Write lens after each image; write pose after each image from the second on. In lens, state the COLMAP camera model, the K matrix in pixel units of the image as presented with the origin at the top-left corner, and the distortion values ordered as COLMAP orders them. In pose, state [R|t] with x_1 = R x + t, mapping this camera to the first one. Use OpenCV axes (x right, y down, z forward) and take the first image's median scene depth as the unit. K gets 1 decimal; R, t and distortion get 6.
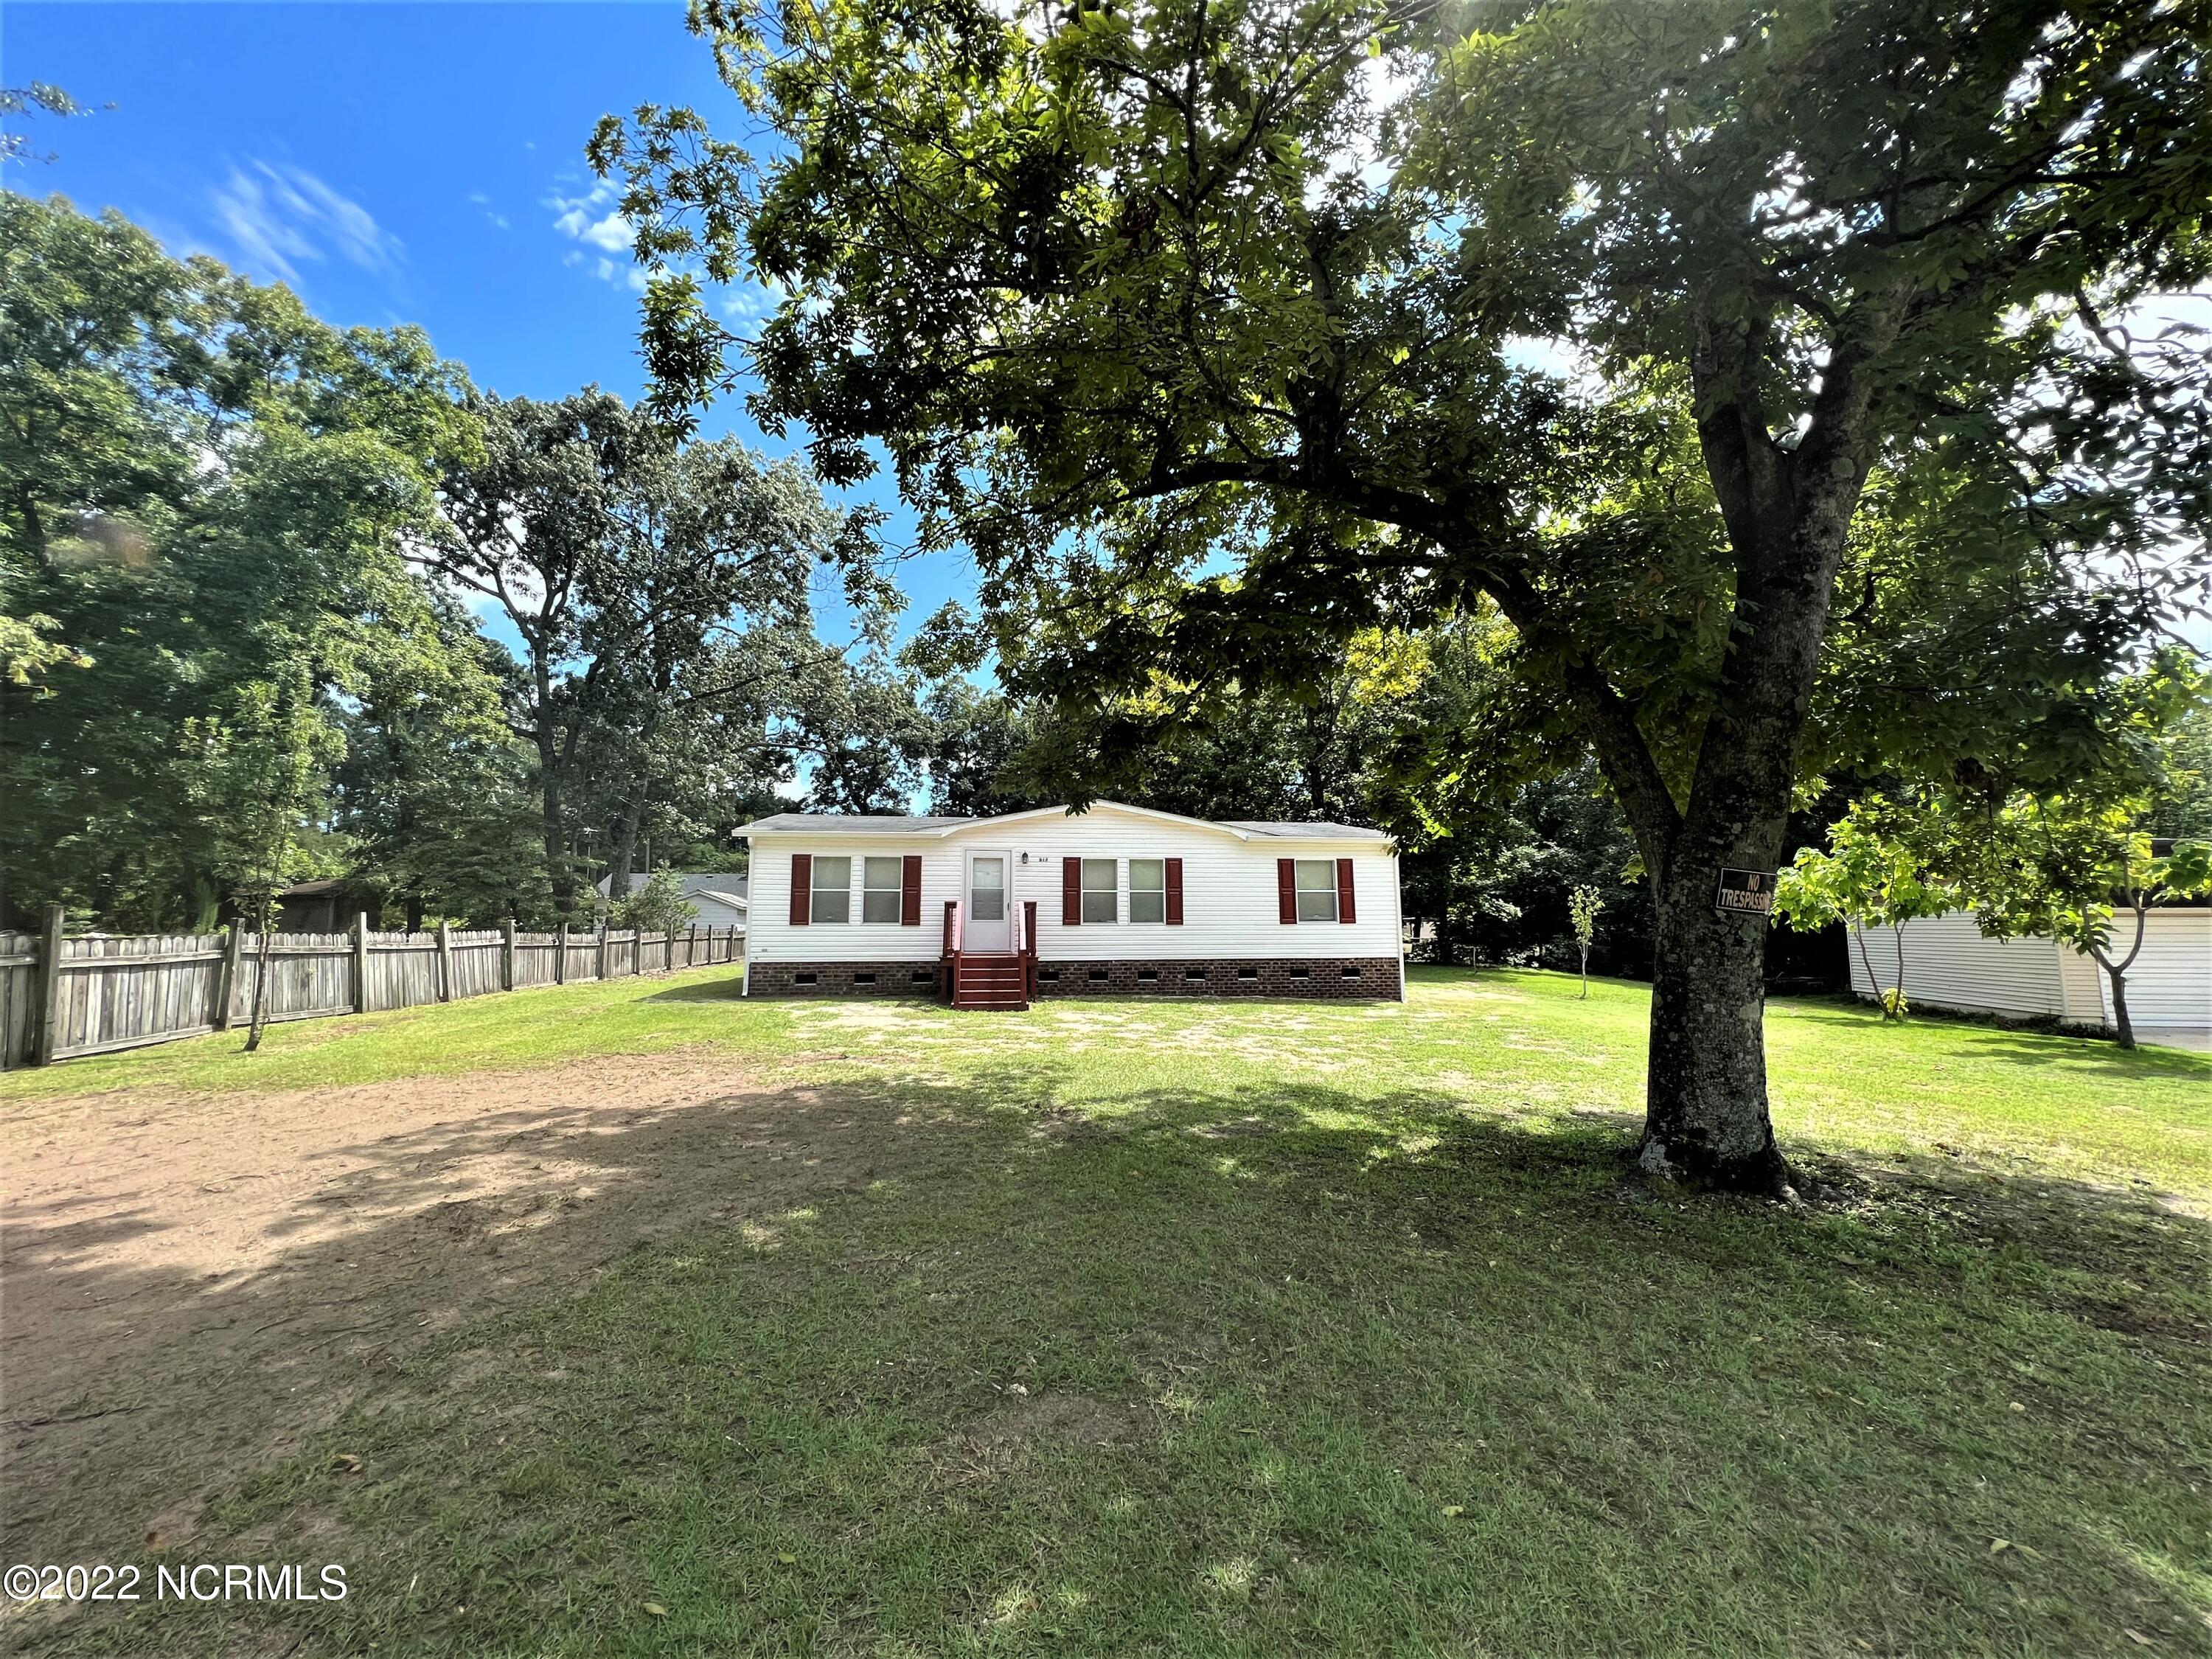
lens RADIAL K [[885.4, 0, 1108.6], [0, 885.4, 824.4], [0, 0, 1]] dist [-0.000654, 0.000143]
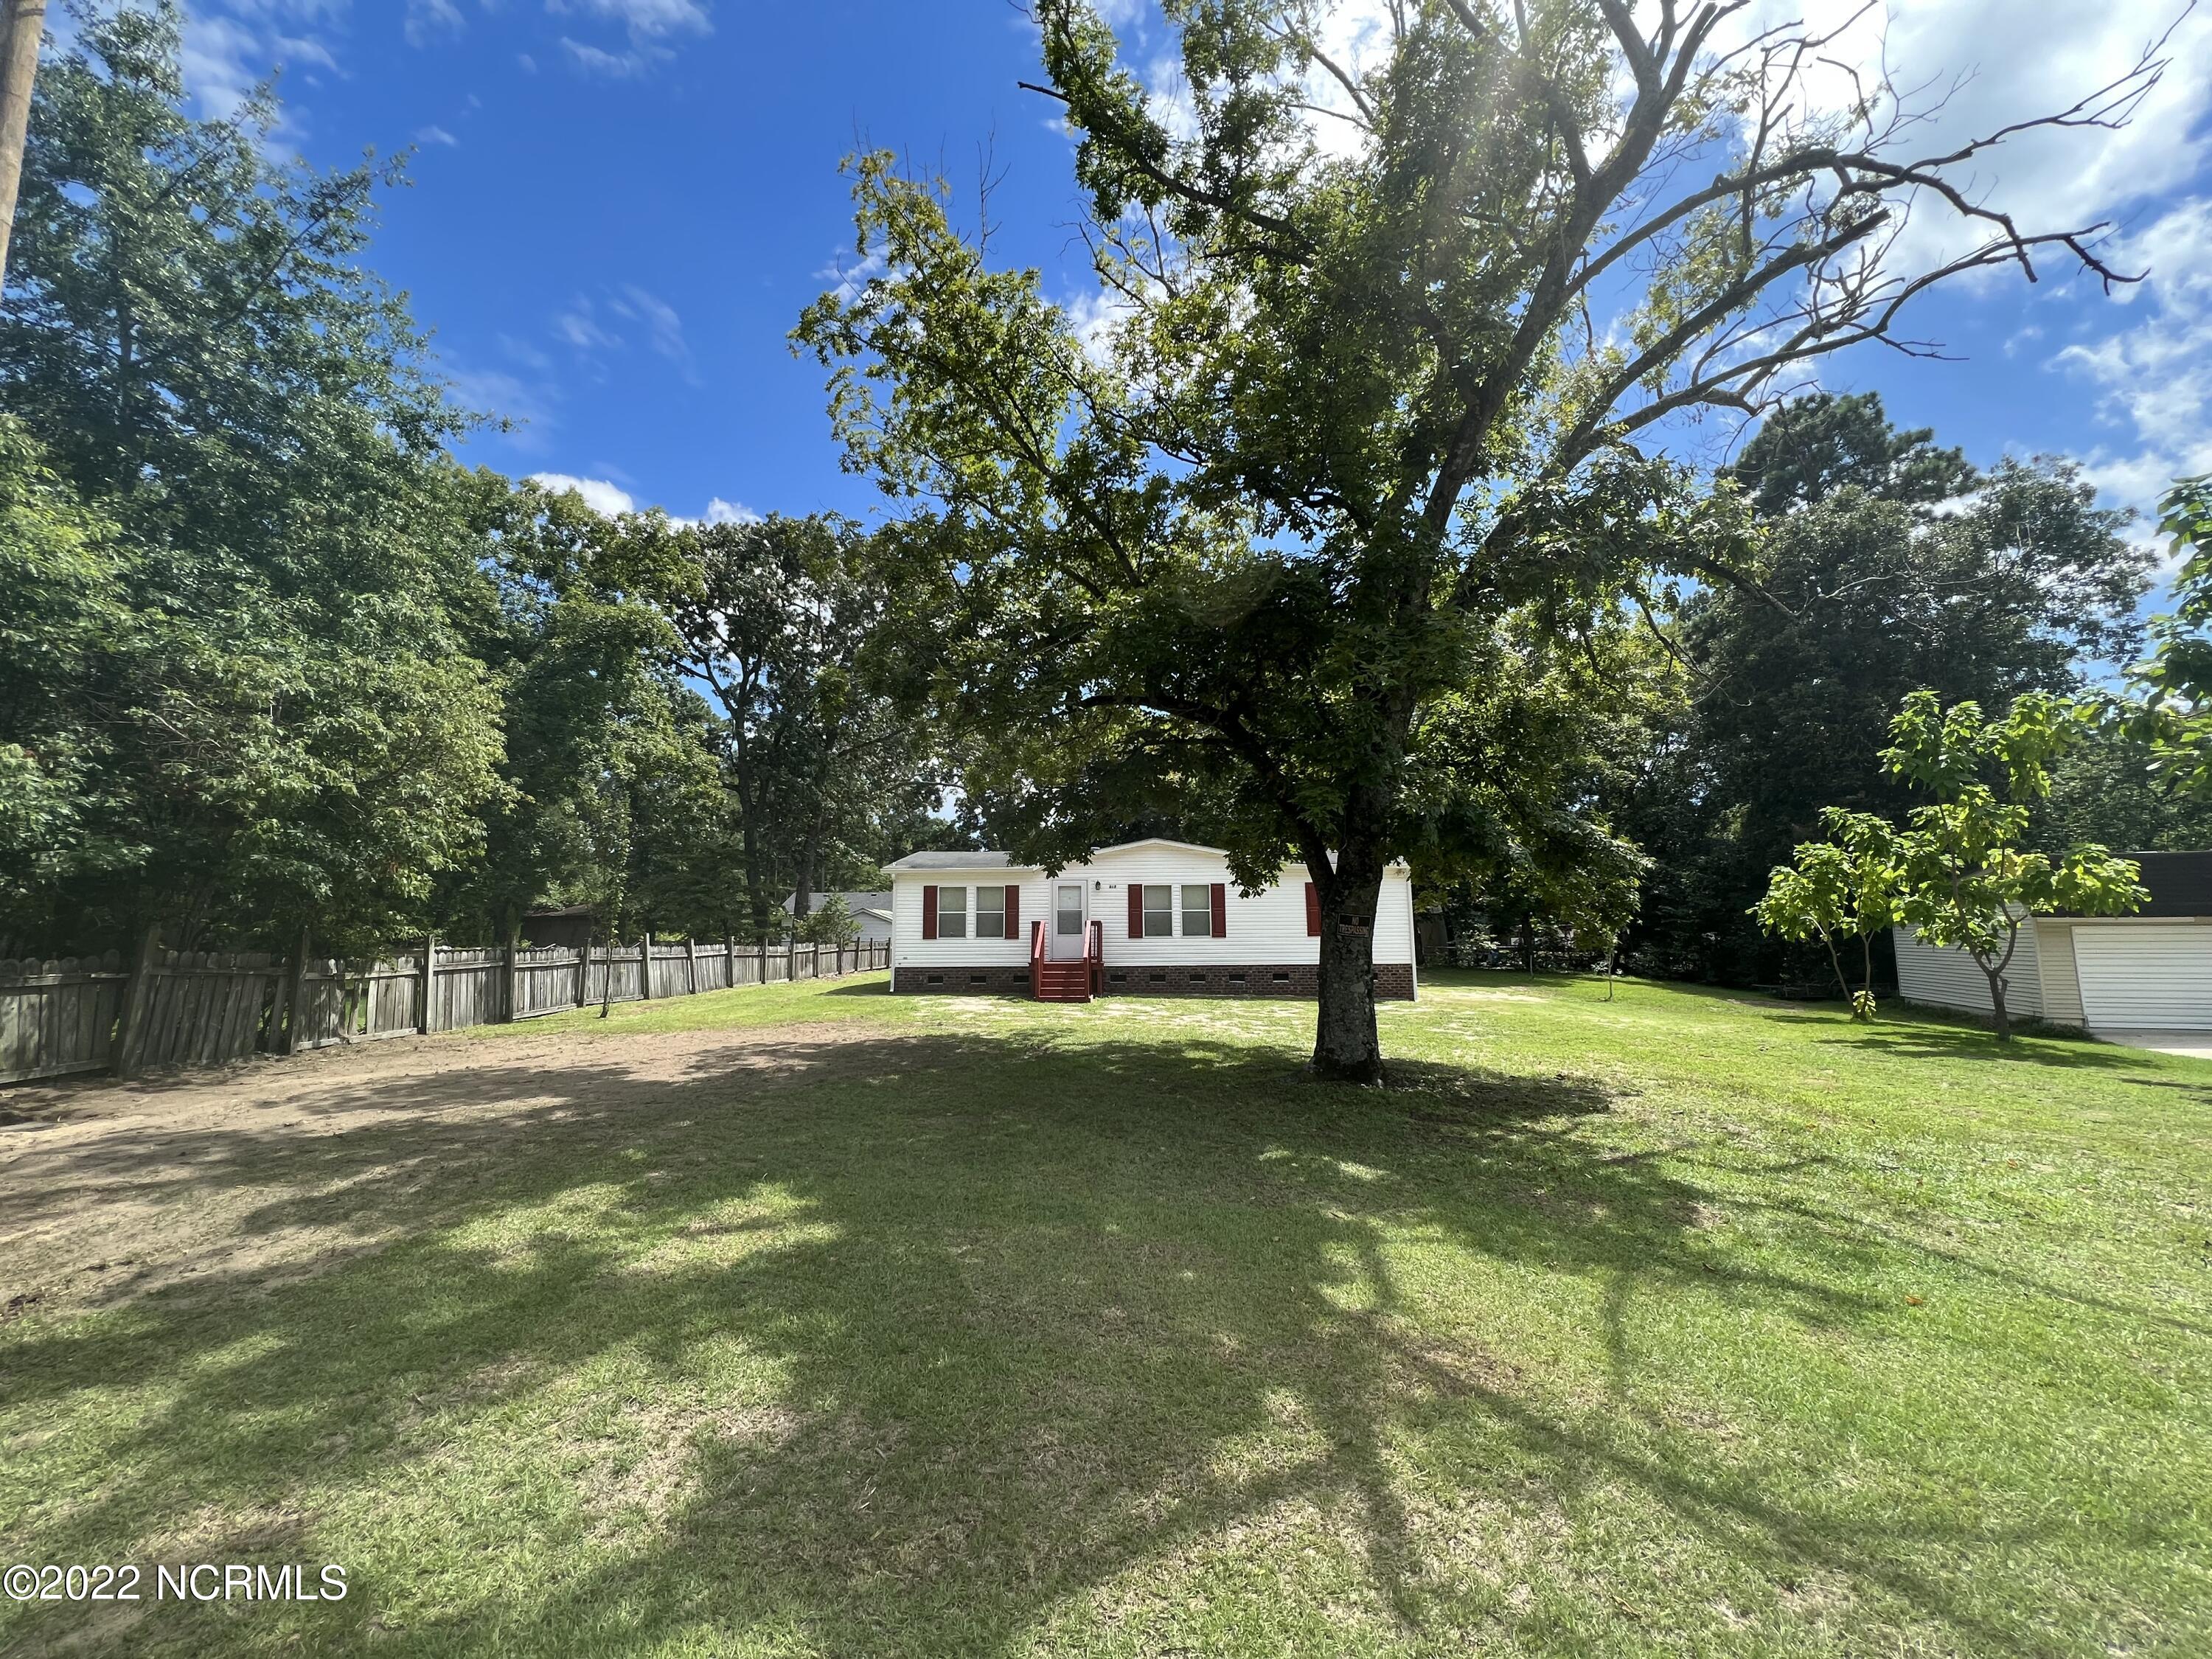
lens RADIAL K [[876.7, 0, 1106.0], [0, 876.7, 829.5], [0, 0, 1]] dist [-0.000172, -0.000027]
pose [[0.985876, -0.025561, -0.165513, 0.126674], [0.024533, 0.999665, -0.008250, -0.031978], [0.165668, 0.004073, 0.986173, -0.242932]]
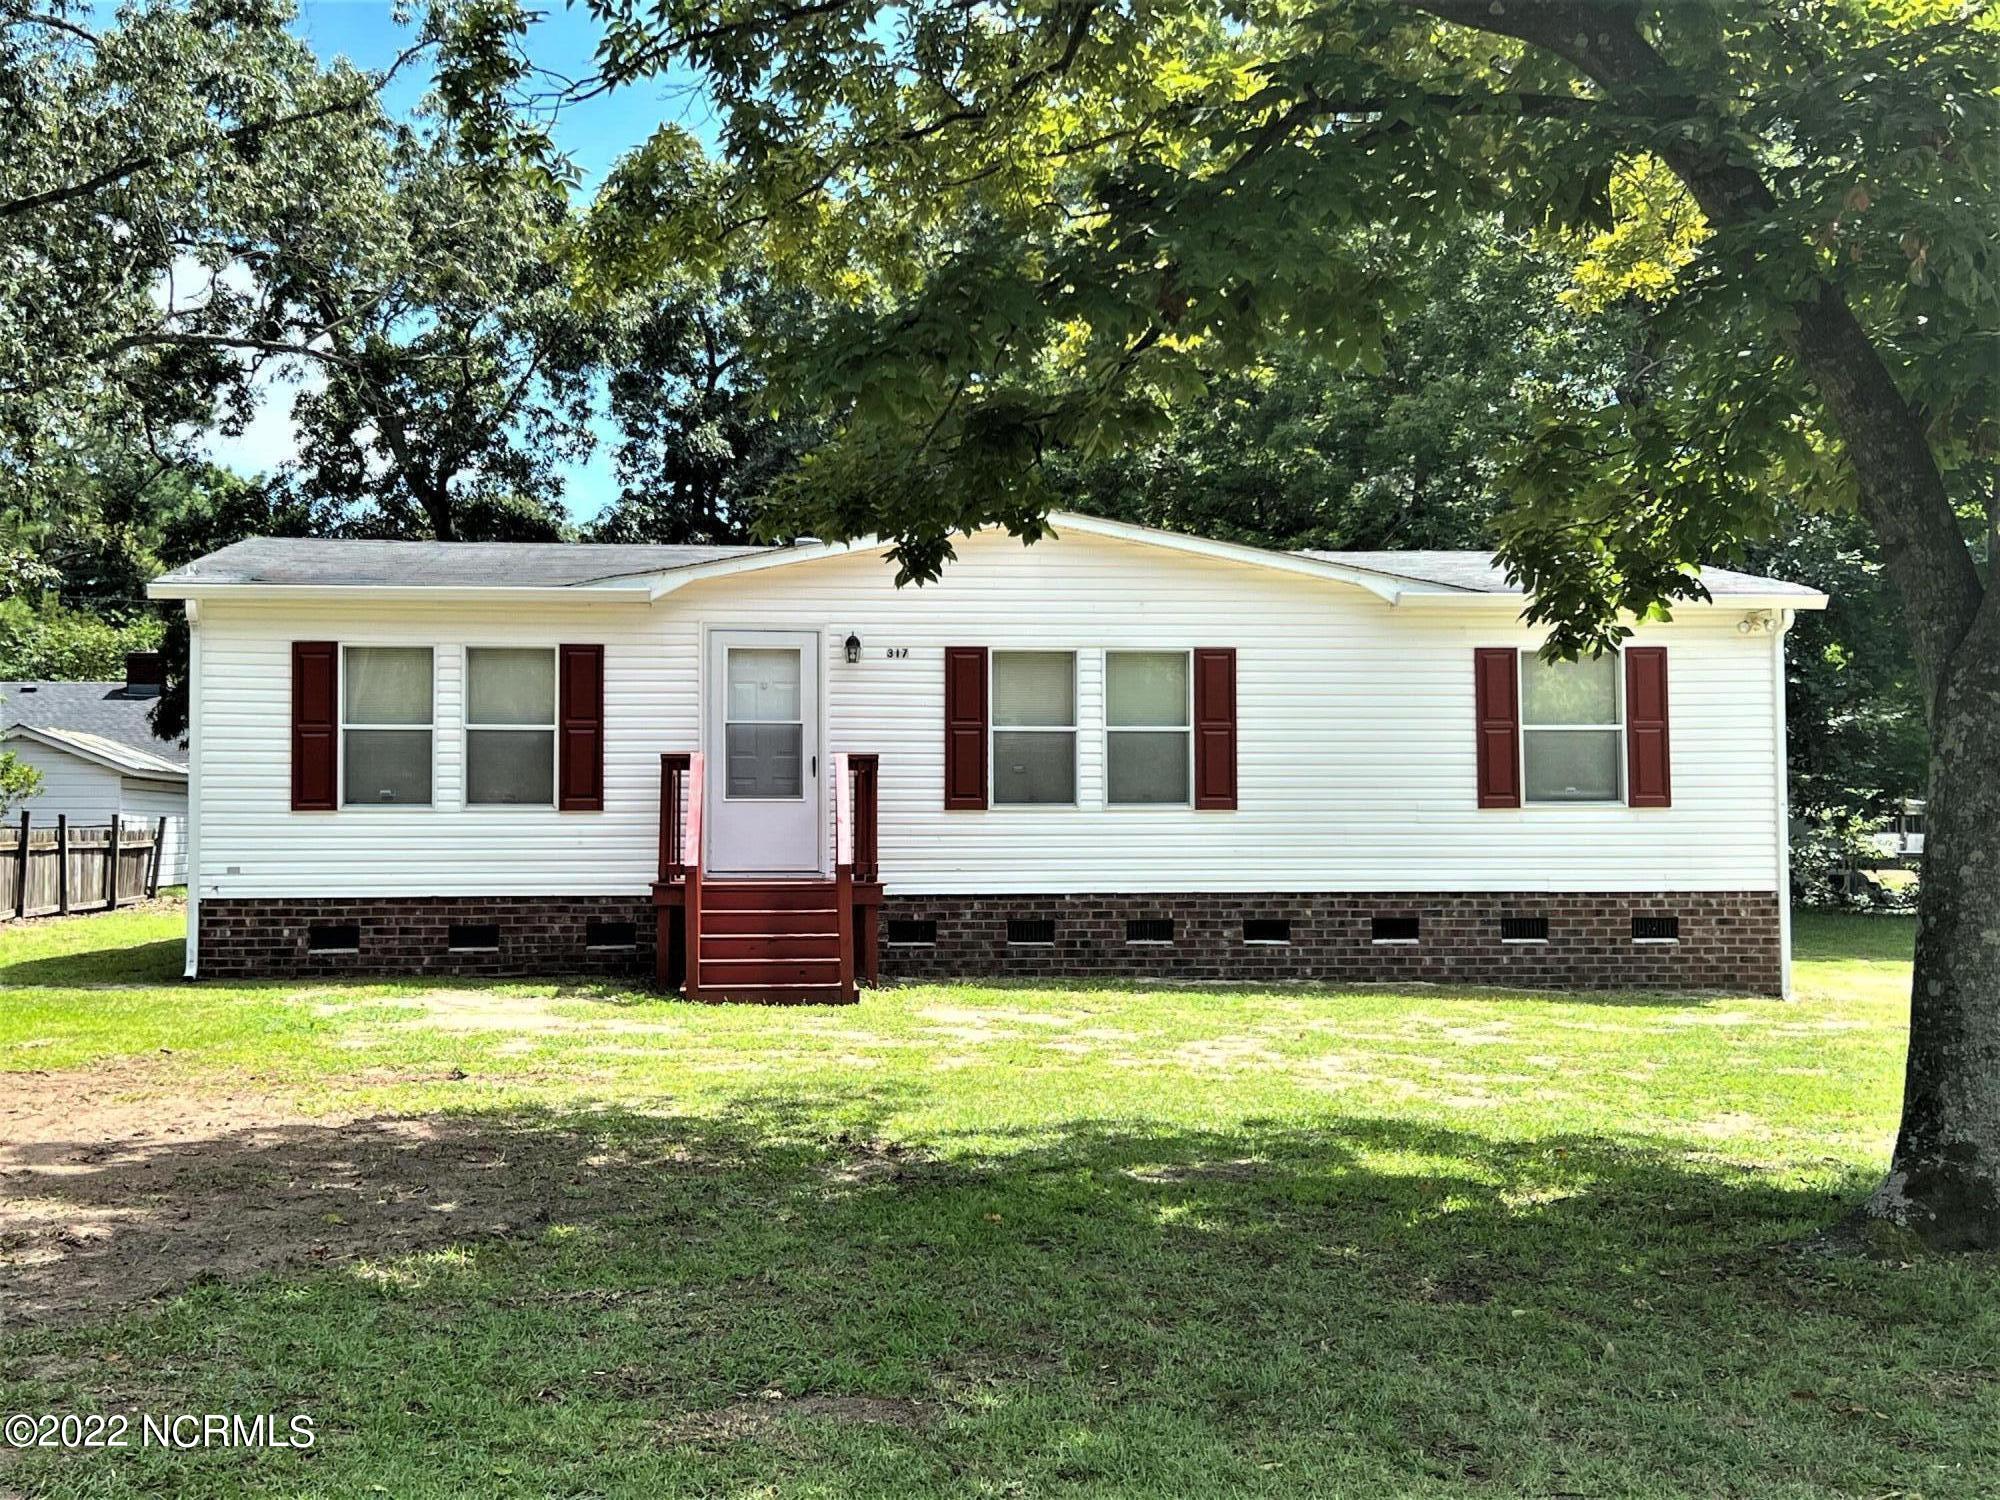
lens RADIAL K [[2507.0, 0, 1000.0], [0, 2507.0, 750.0], [0, 0, 1]] dist [0.091016, -0.039943]
pose [[0.998888, -0.001097, -0.047133, 0.029162], [0.005111, 0.996358, 0.085120, -0.014205], [0.046868, -0.085266, 0.995255, -0.165310]]
